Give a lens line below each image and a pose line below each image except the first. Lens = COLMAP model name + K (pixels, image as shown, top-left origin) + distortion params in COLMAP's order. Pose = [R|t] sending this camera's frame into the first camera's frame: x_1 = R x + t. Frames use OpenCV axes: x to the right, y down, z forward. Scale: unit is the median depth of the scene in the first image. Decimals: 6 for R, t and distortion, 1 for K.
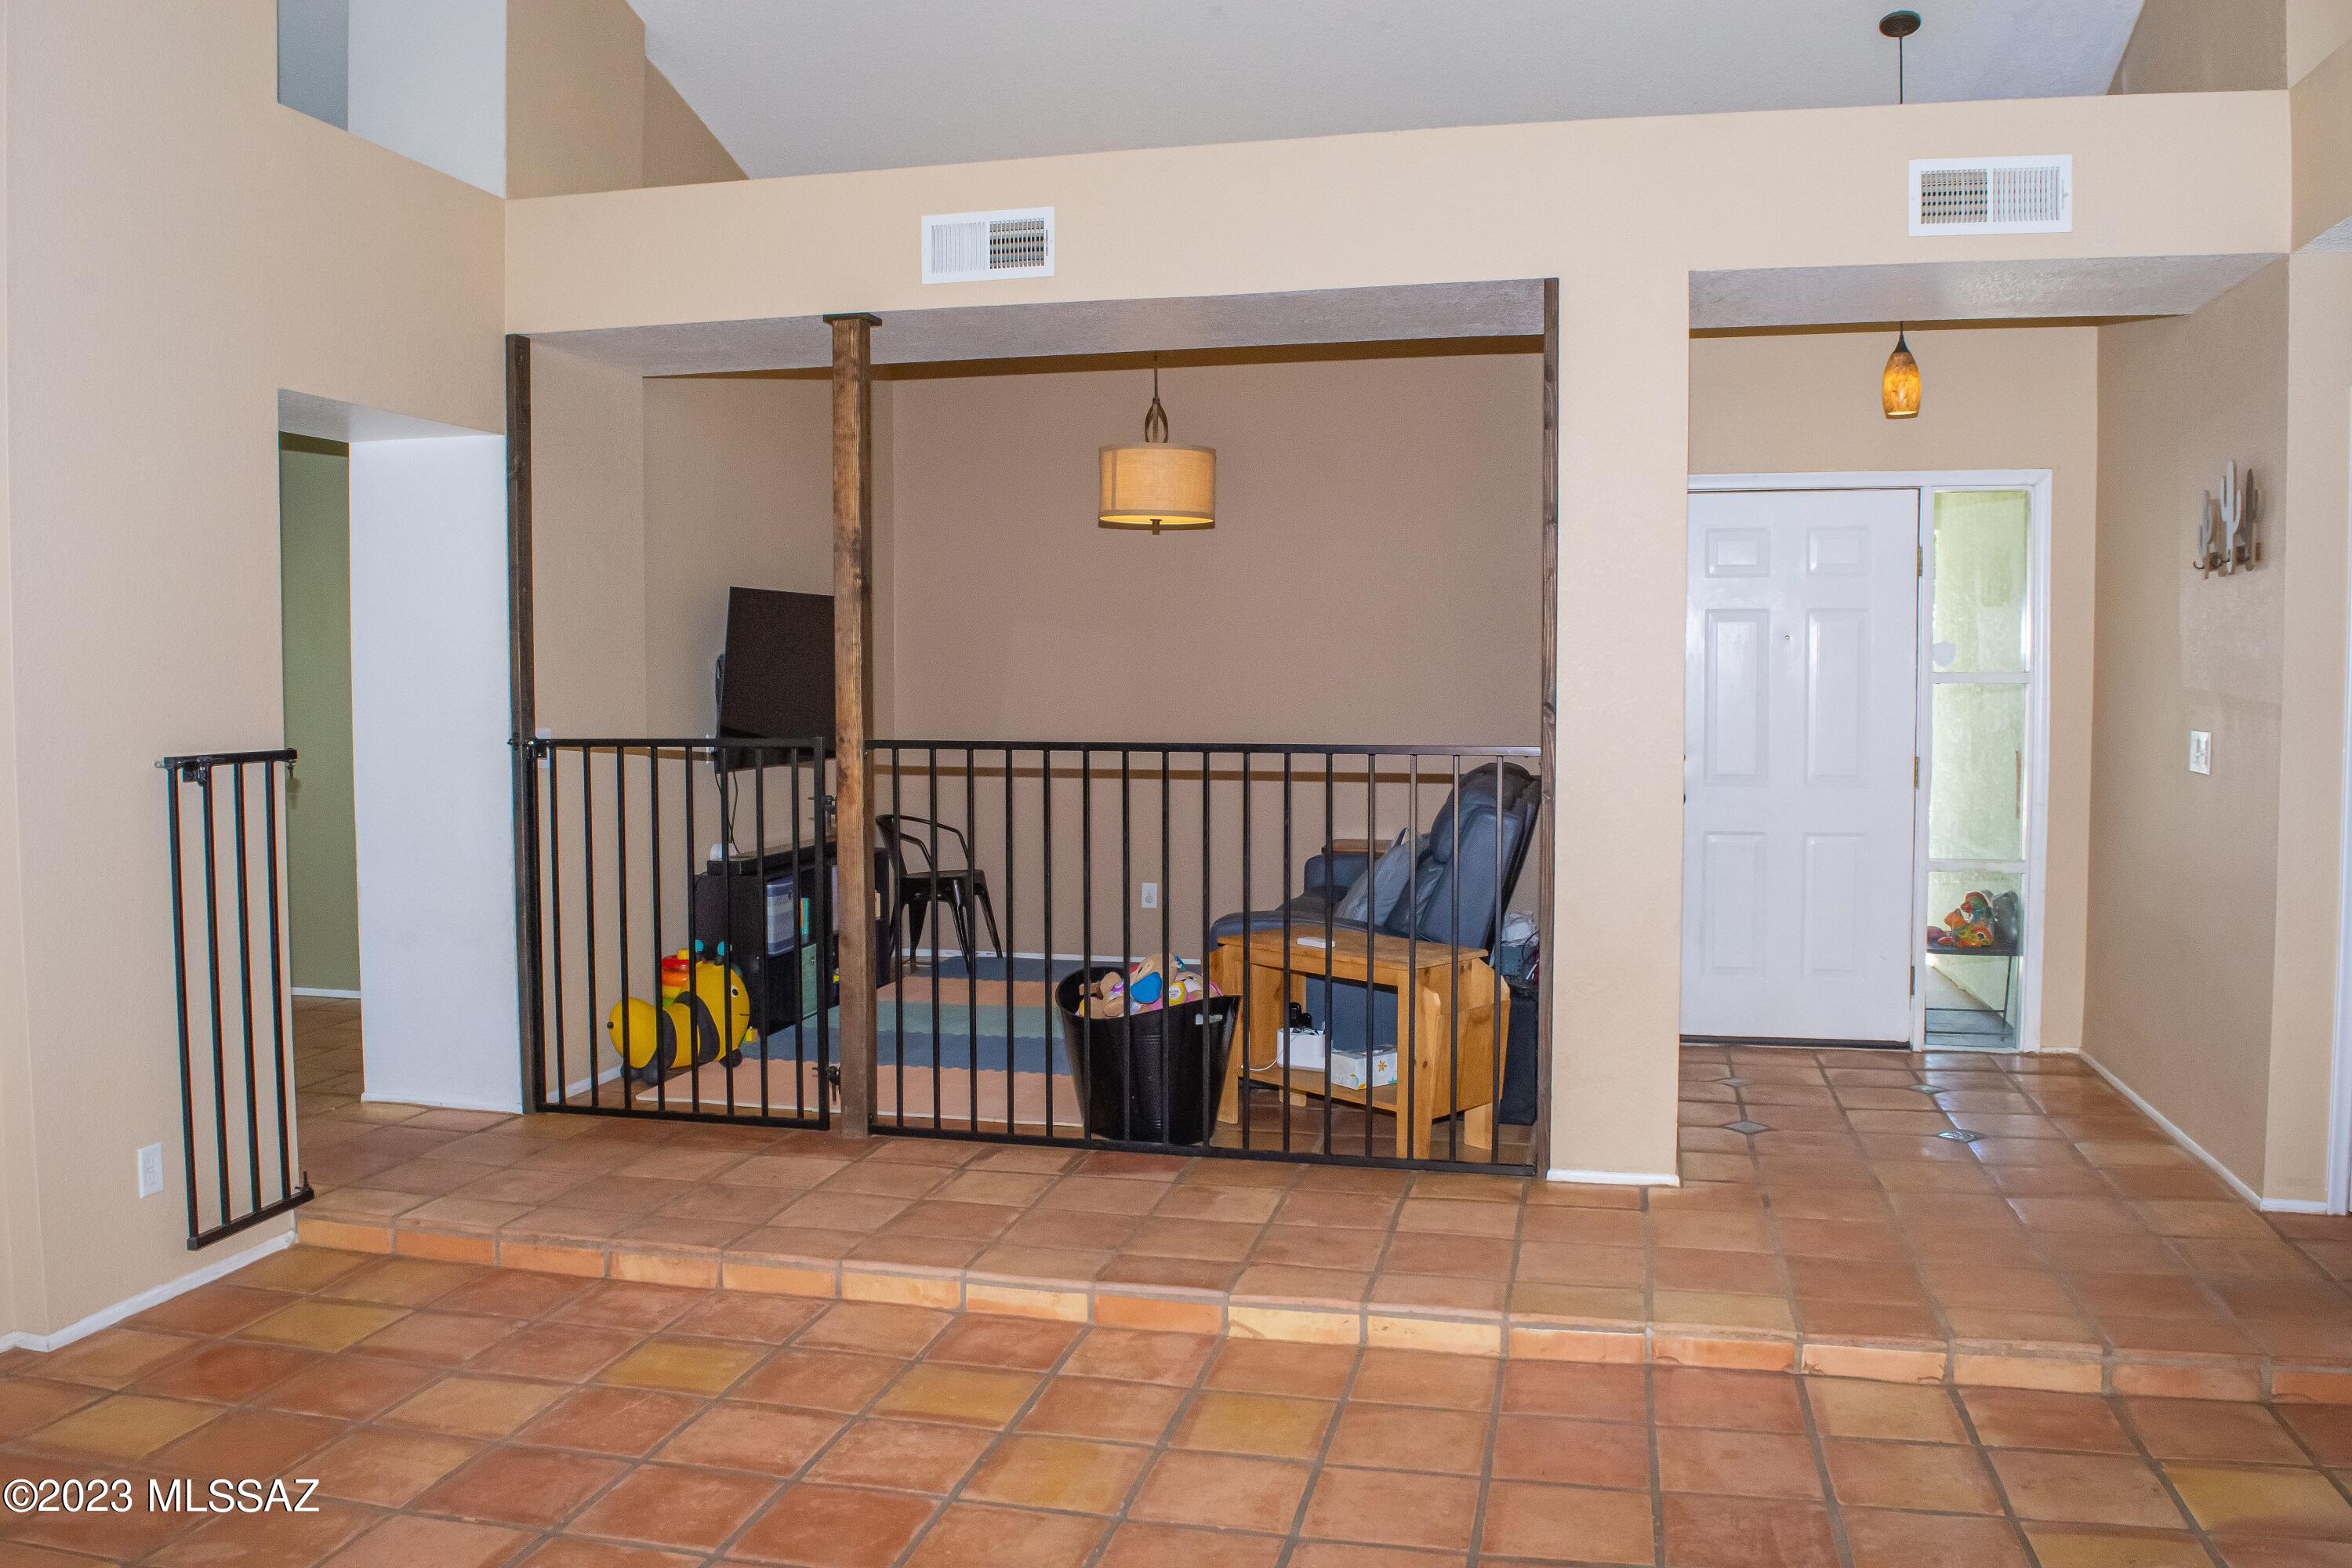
lens RADIAL K [[1846.2, 0, 1181.9], [0, 1846.2, 769.4], [0, 0, 1]] dist [-0.104766, 0.035640]
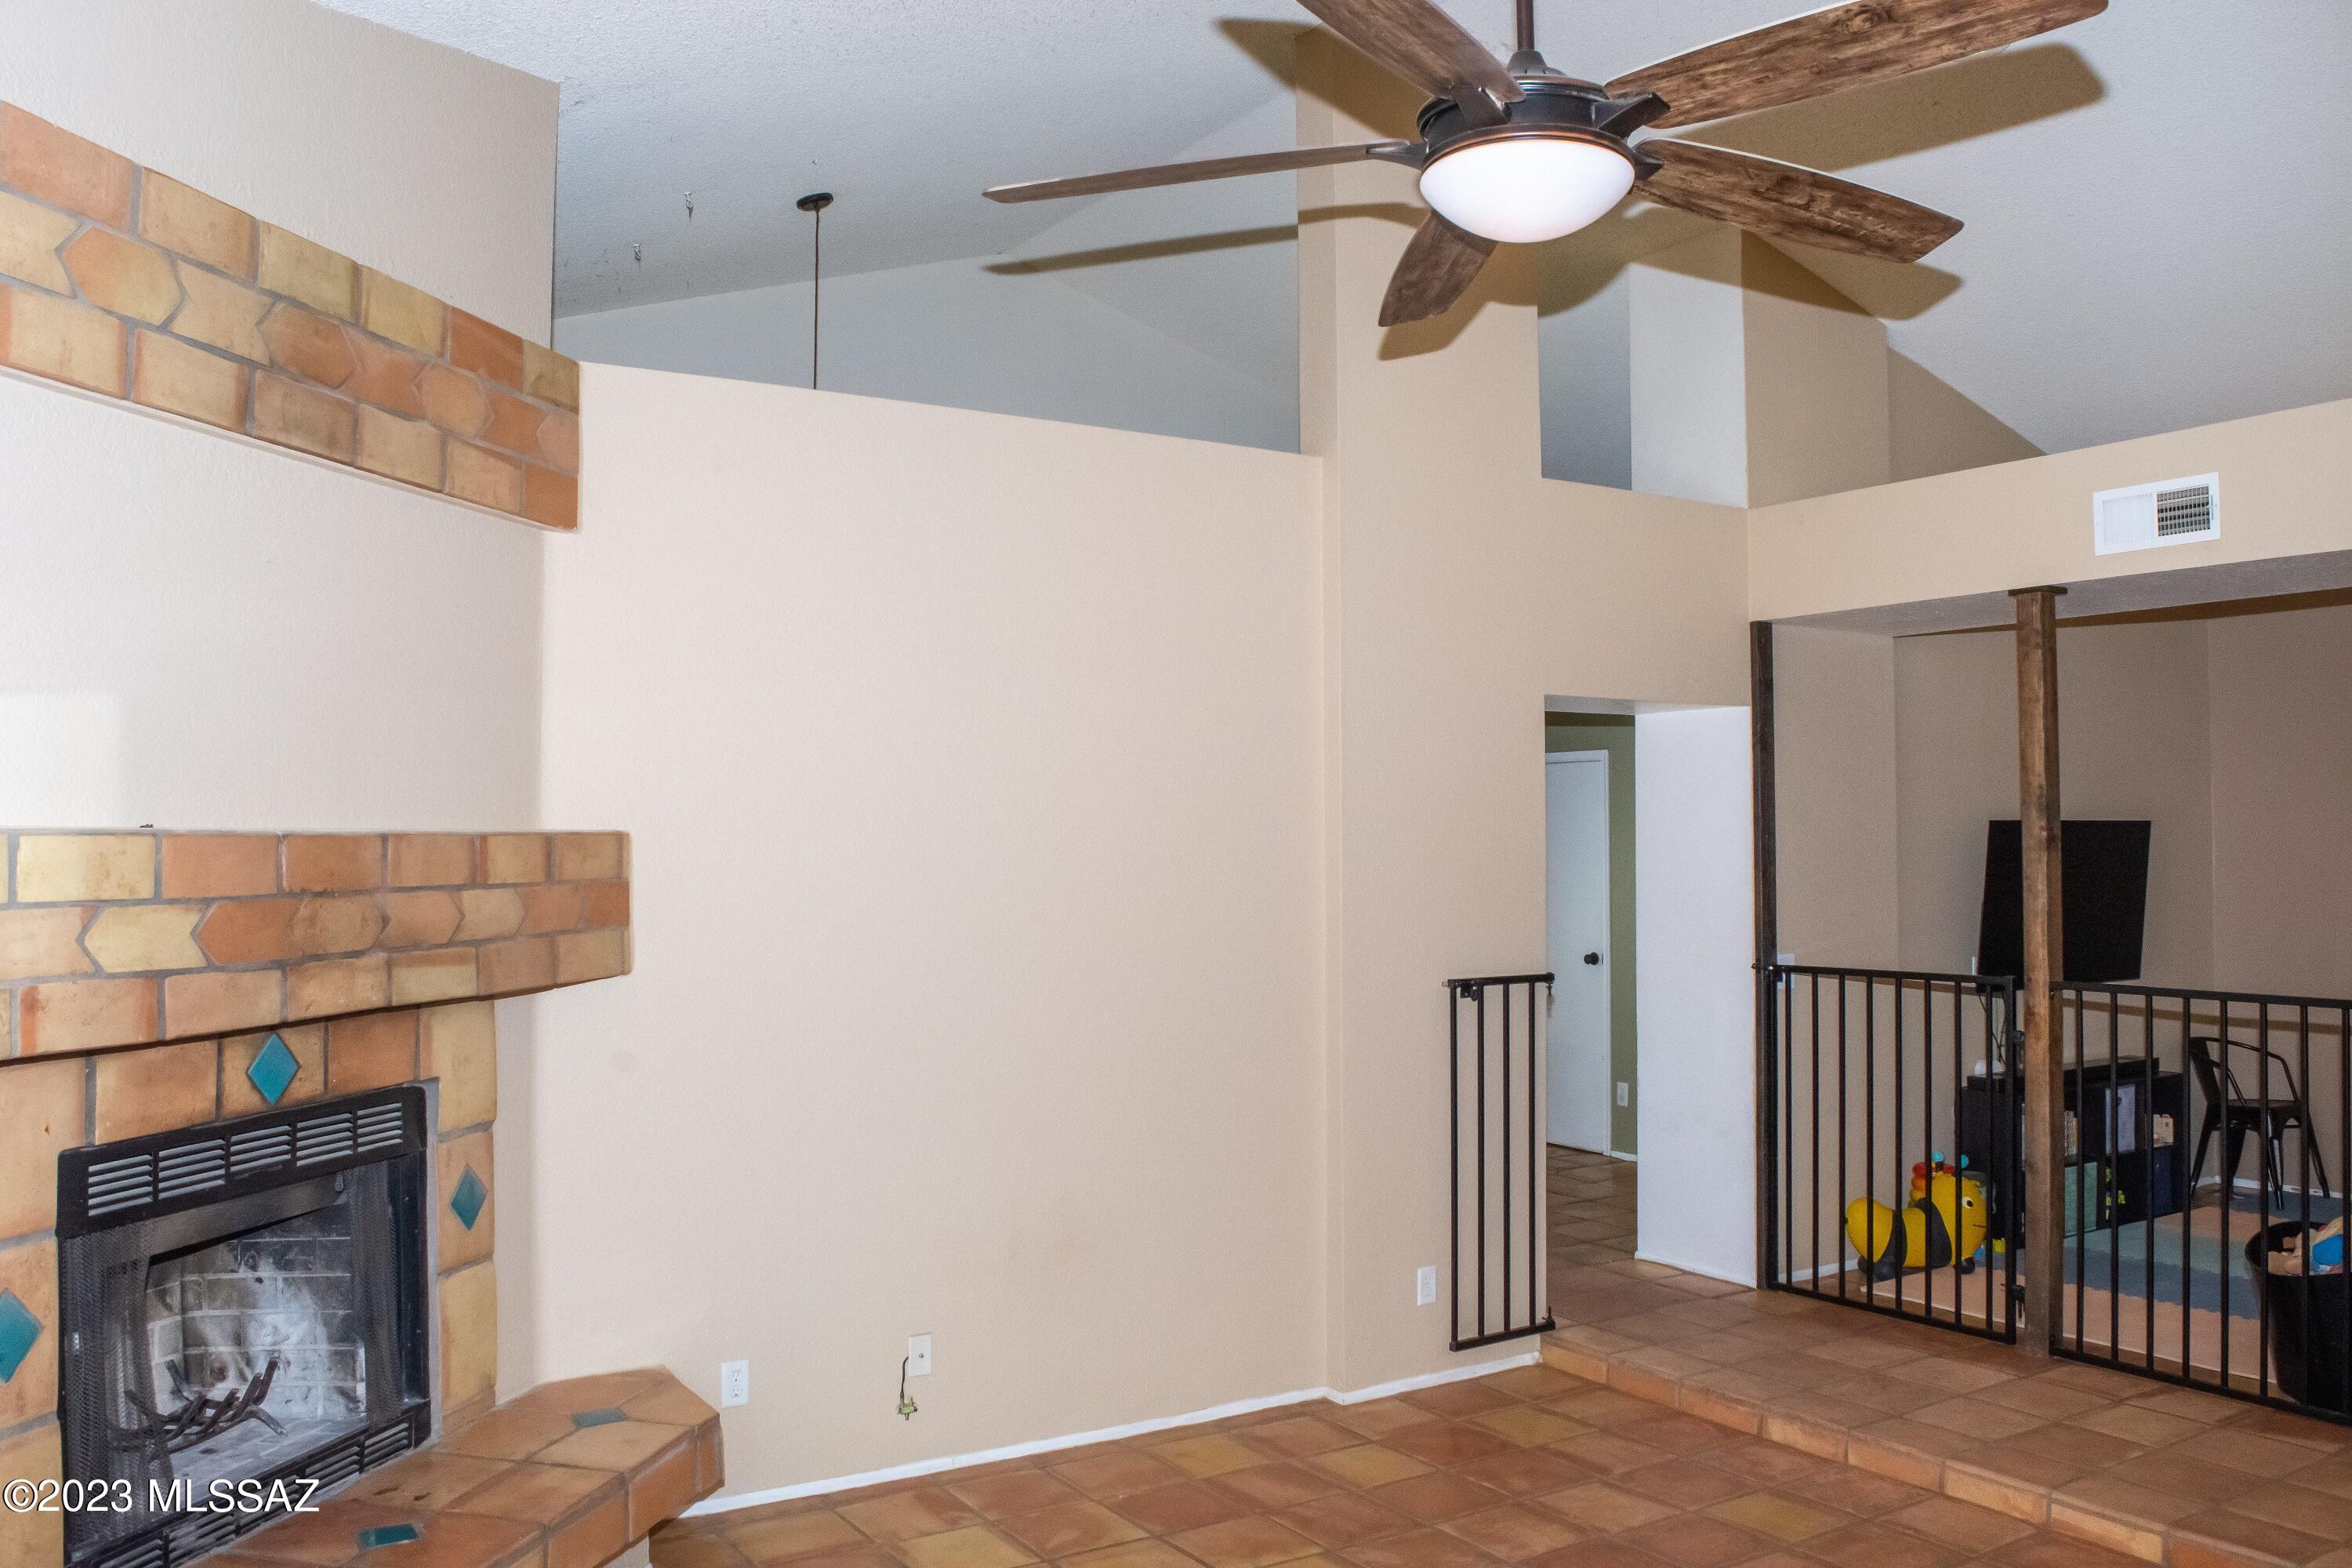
lens RADIAL K [[1846.2, 0, 1181.9], [0, 1846.2, 769.4], [0, 0, 1]] dist [-0.104766, 0.035640]
pose [[0.712678, -0.027329, -0.700958, 0.215264], [-0.038093, 0.996259, -0.077573, -0.039646], [0.700456, 0.081986, 0.708971, -0.112330]]
